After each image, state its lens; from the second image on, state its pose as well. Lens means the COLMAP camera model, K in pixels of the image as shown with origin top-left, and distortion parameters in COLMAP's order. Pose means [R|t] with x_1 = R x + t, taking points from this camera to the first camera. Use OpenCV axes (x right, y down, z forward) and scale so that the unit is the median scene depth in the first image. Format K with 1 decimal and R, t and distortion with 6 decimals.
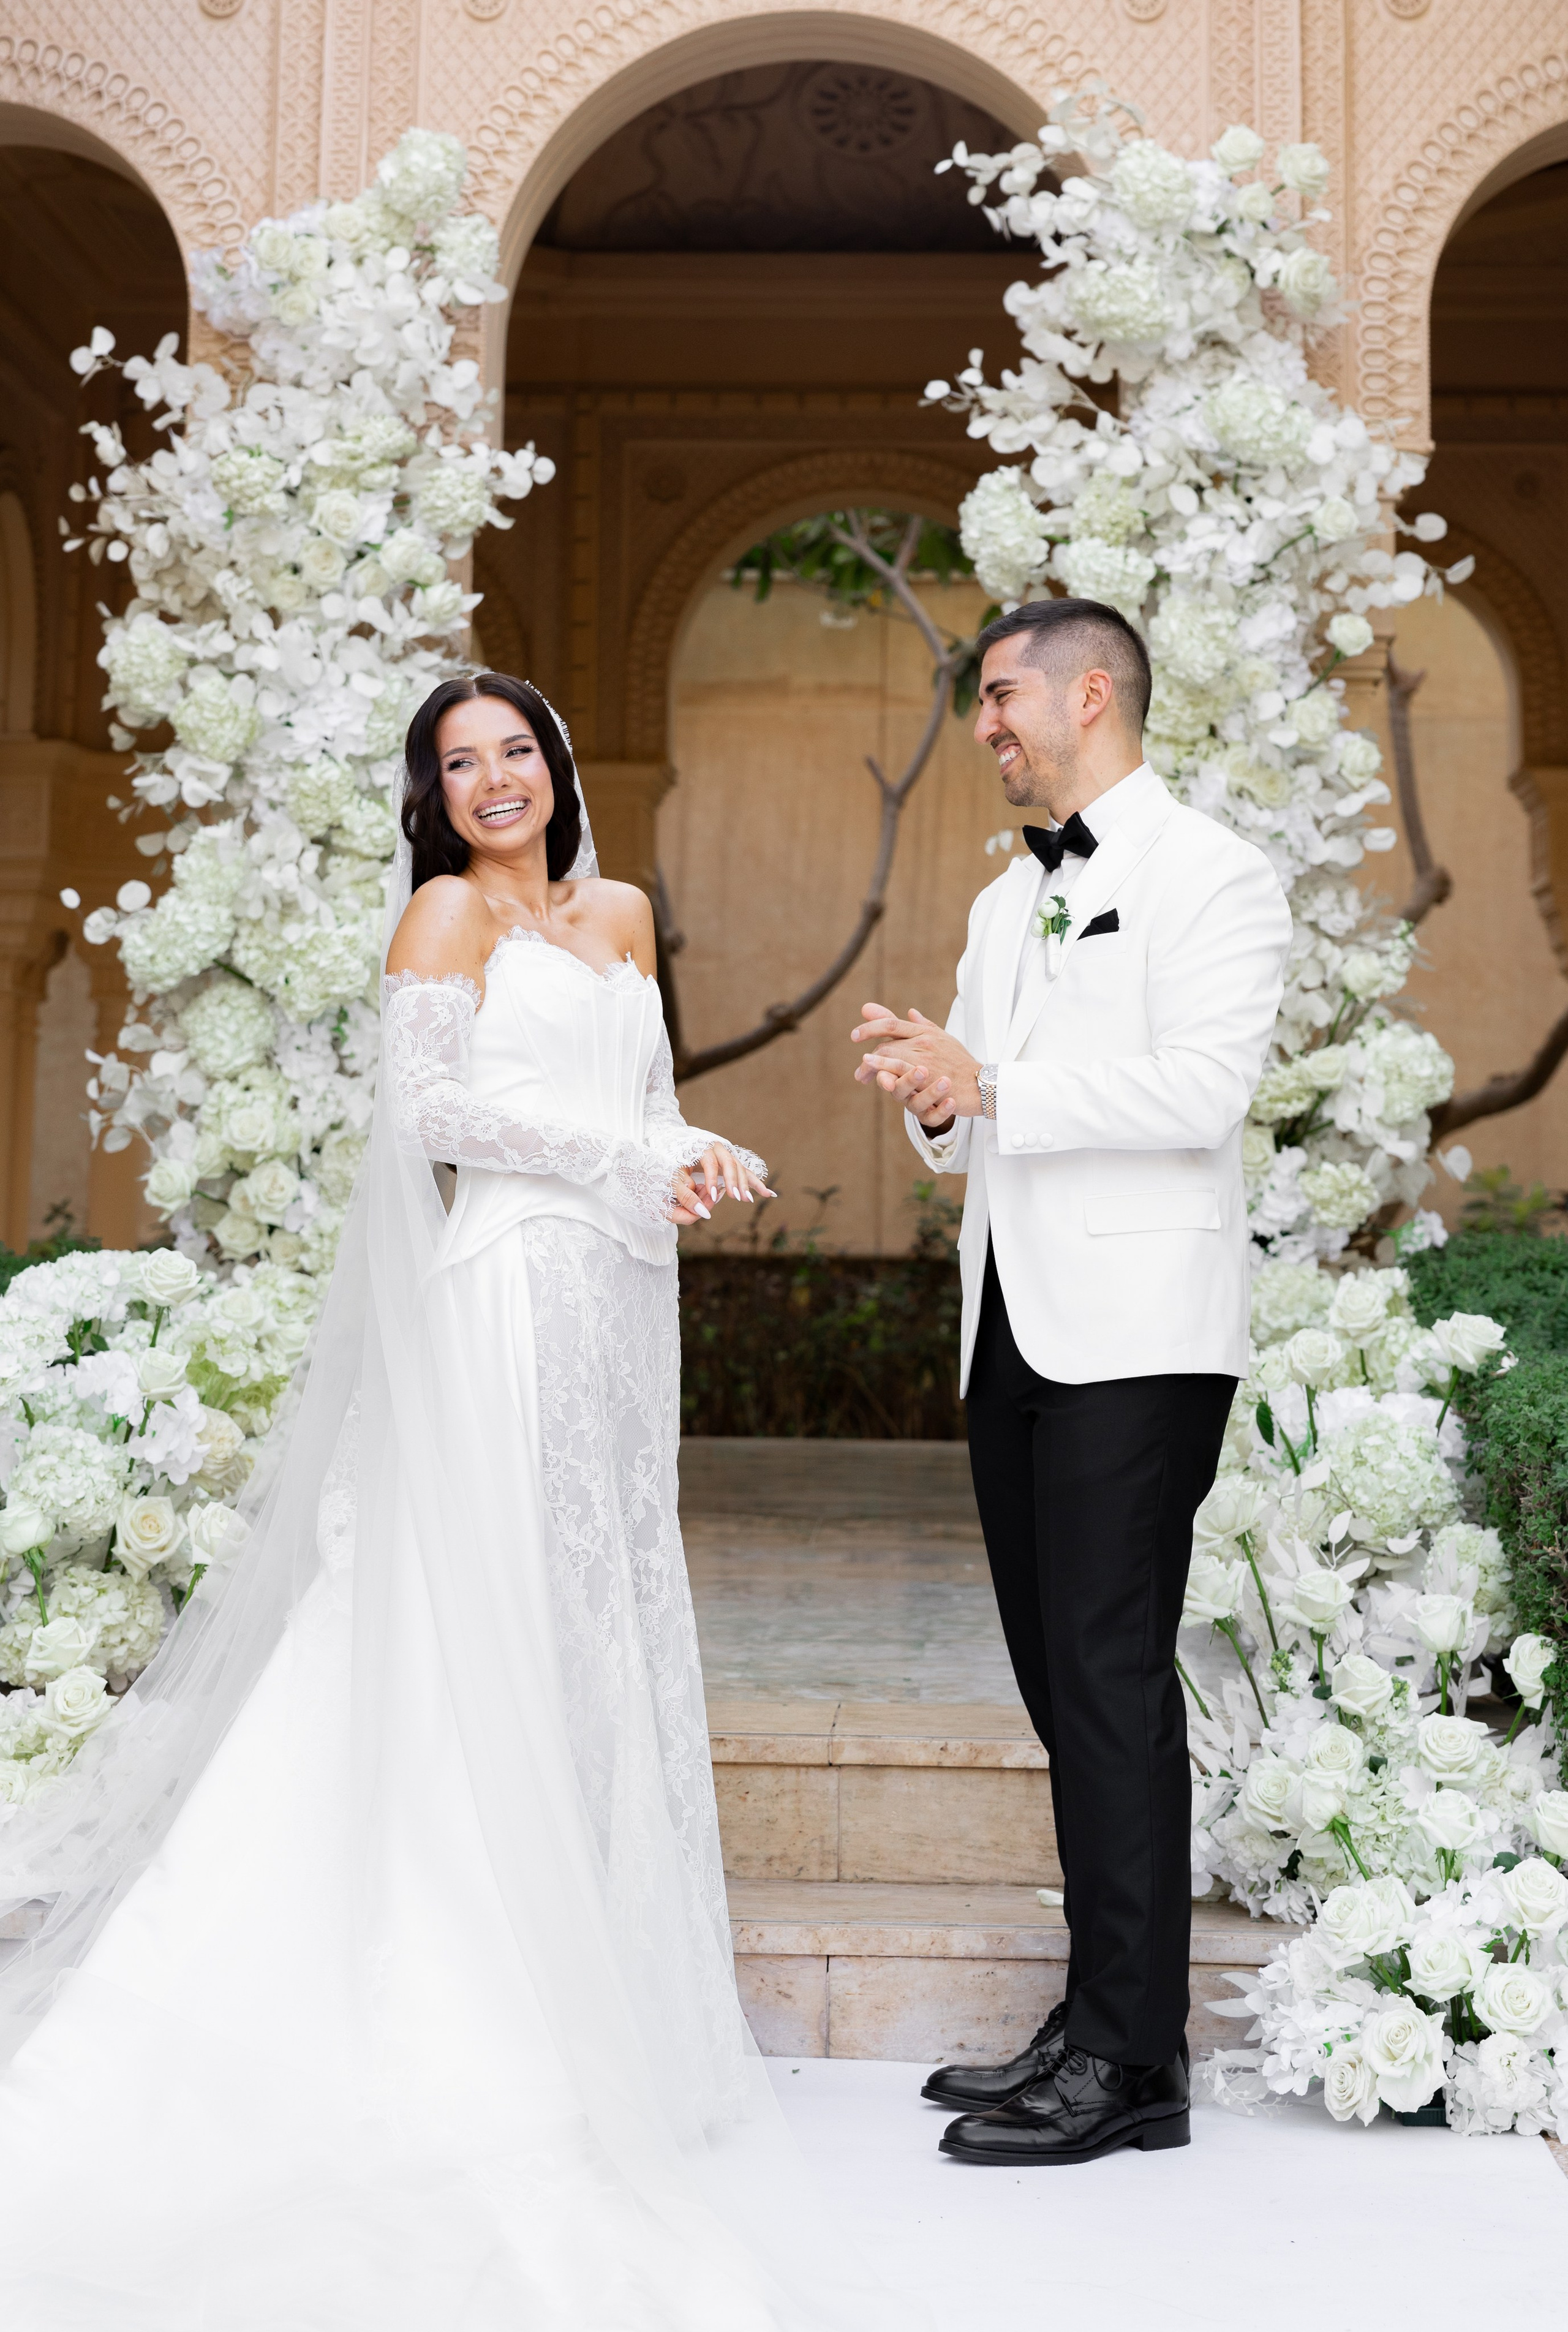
lens RADIAL K [[935.8, 0, 778.3], [0, 935.8, 1166.2], [0, 0, 1]] dist [0.004192, 0.000817]
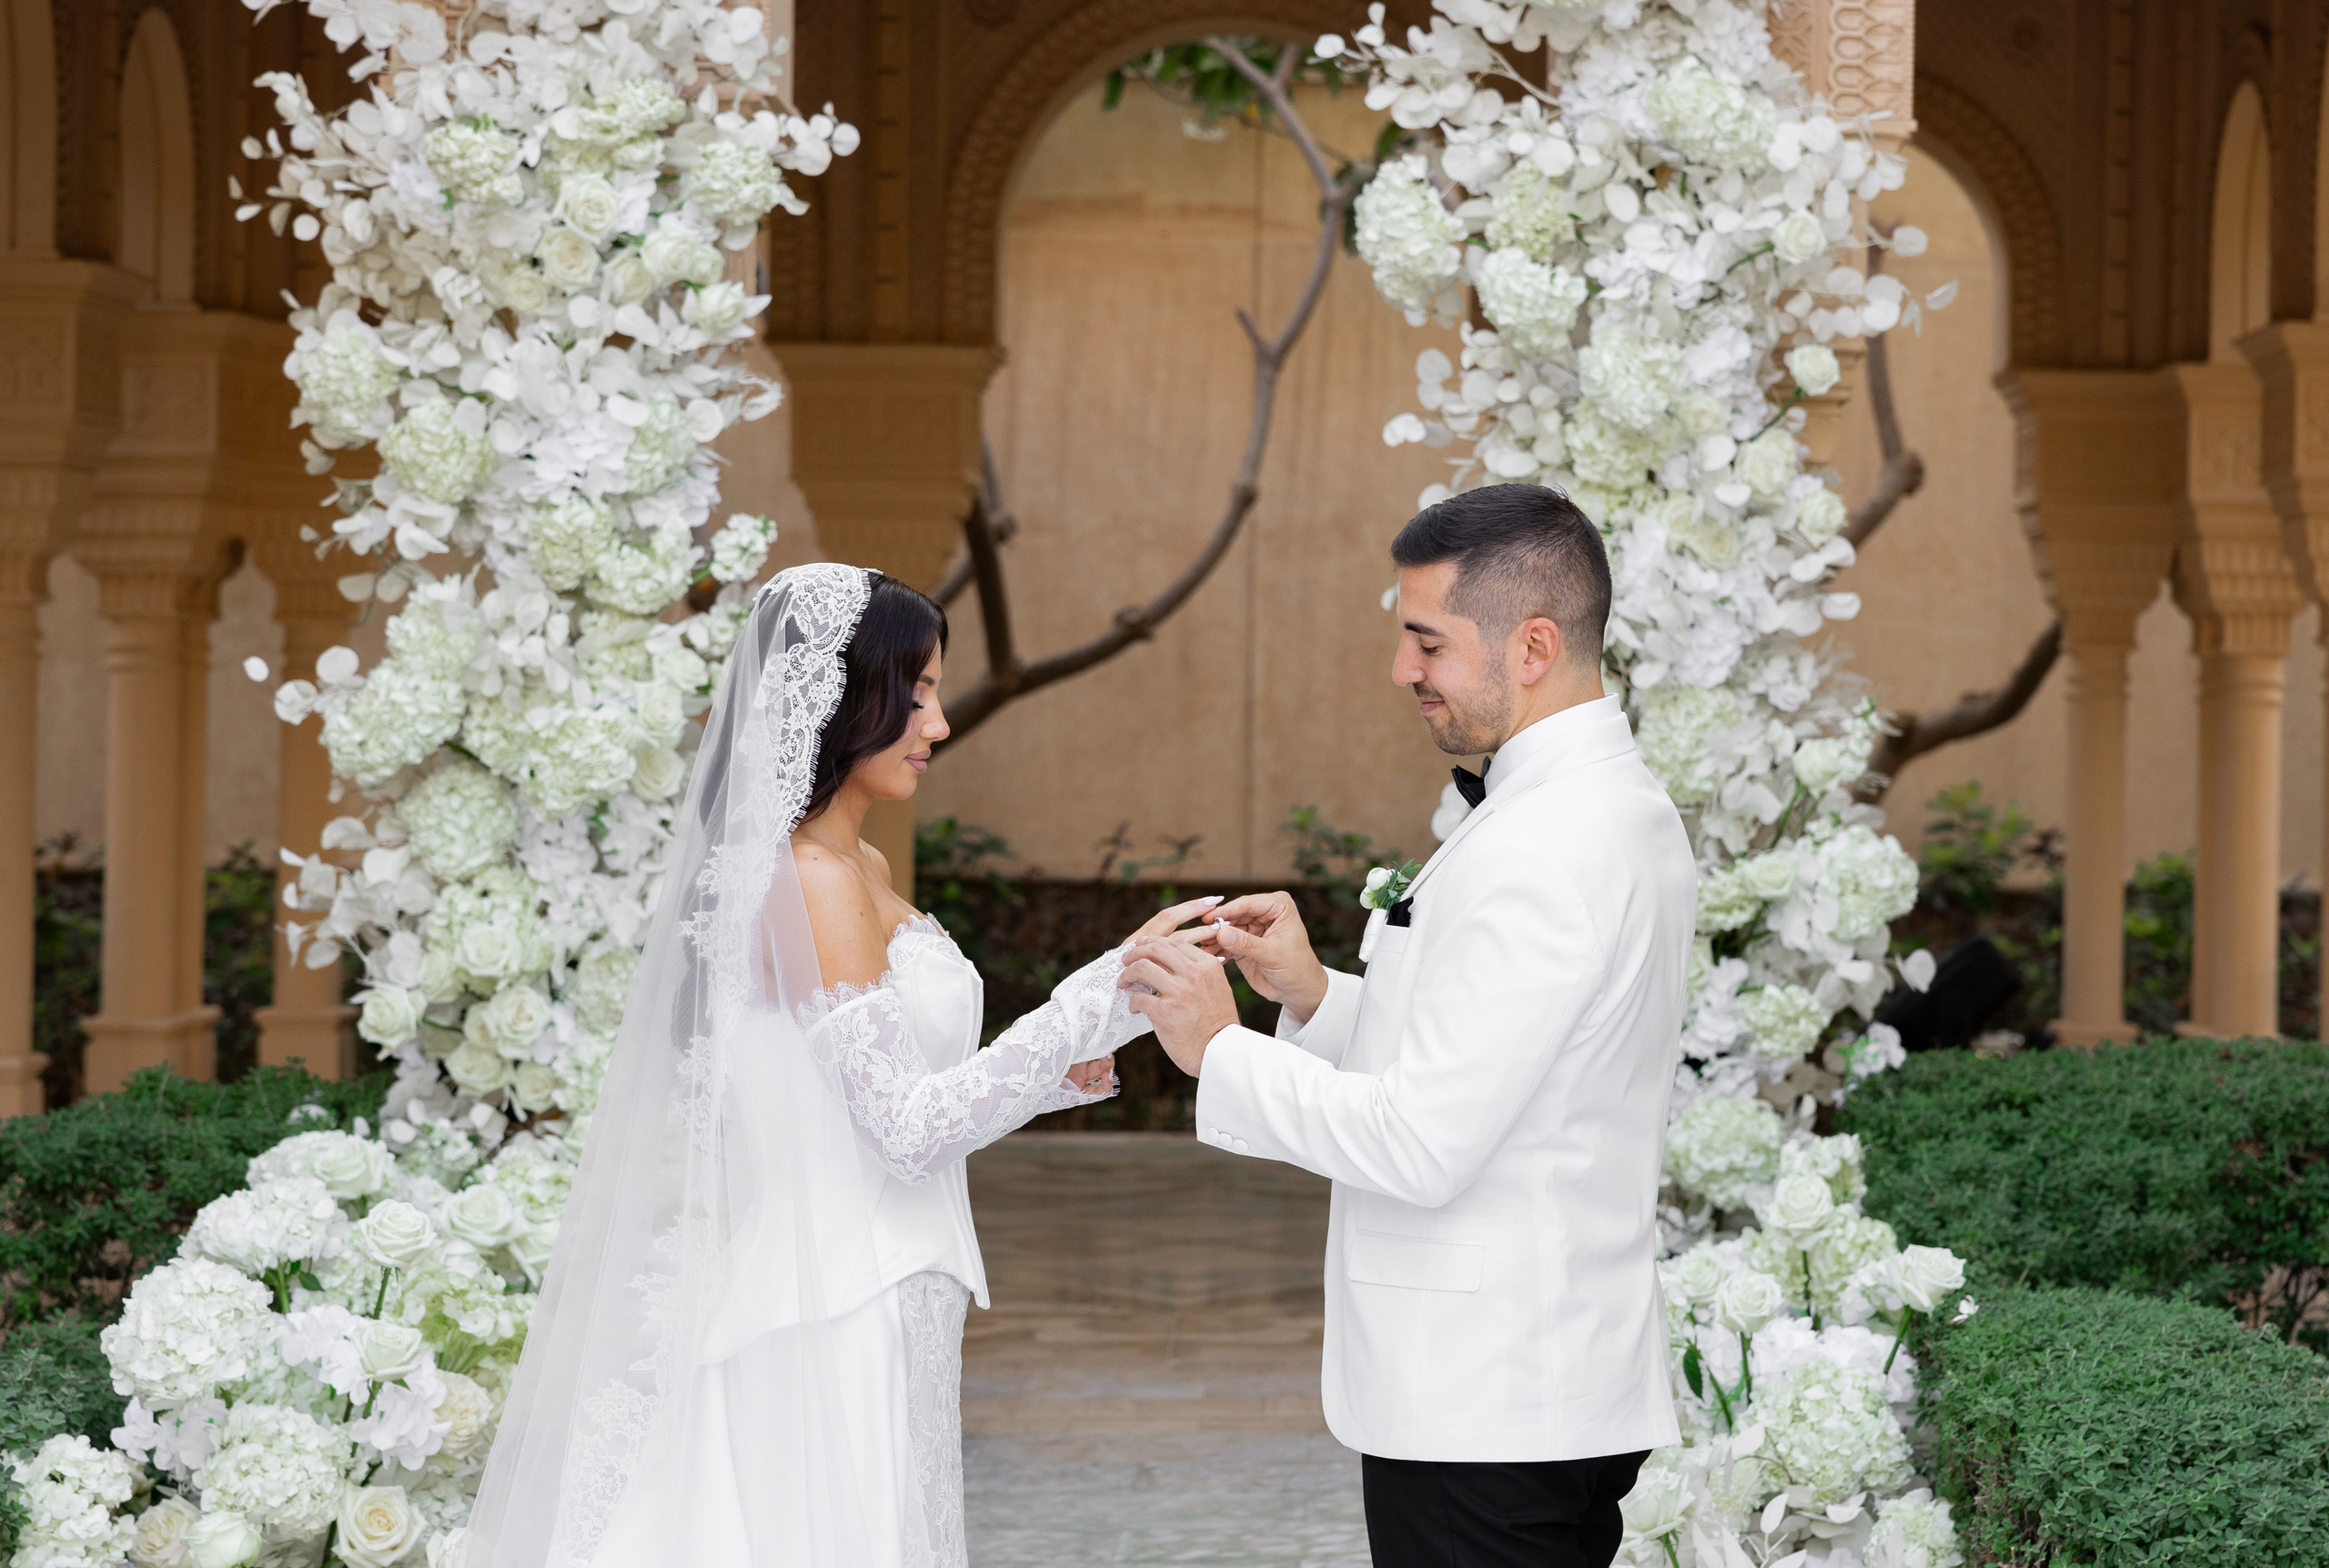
lens RADIAL K [[1122.4, 0, 1170.6], [0, 1122.4, 783.9], [0, 0, 1]] dist [0.005254, 0.000422]
pose [[0.999261, 0.003299, 0.038294, -0.005013], [-0.004789, 0.999232, 0.038887, -0.226775], [-0.038136, -0.039041, 0.998510, -0.001916]]
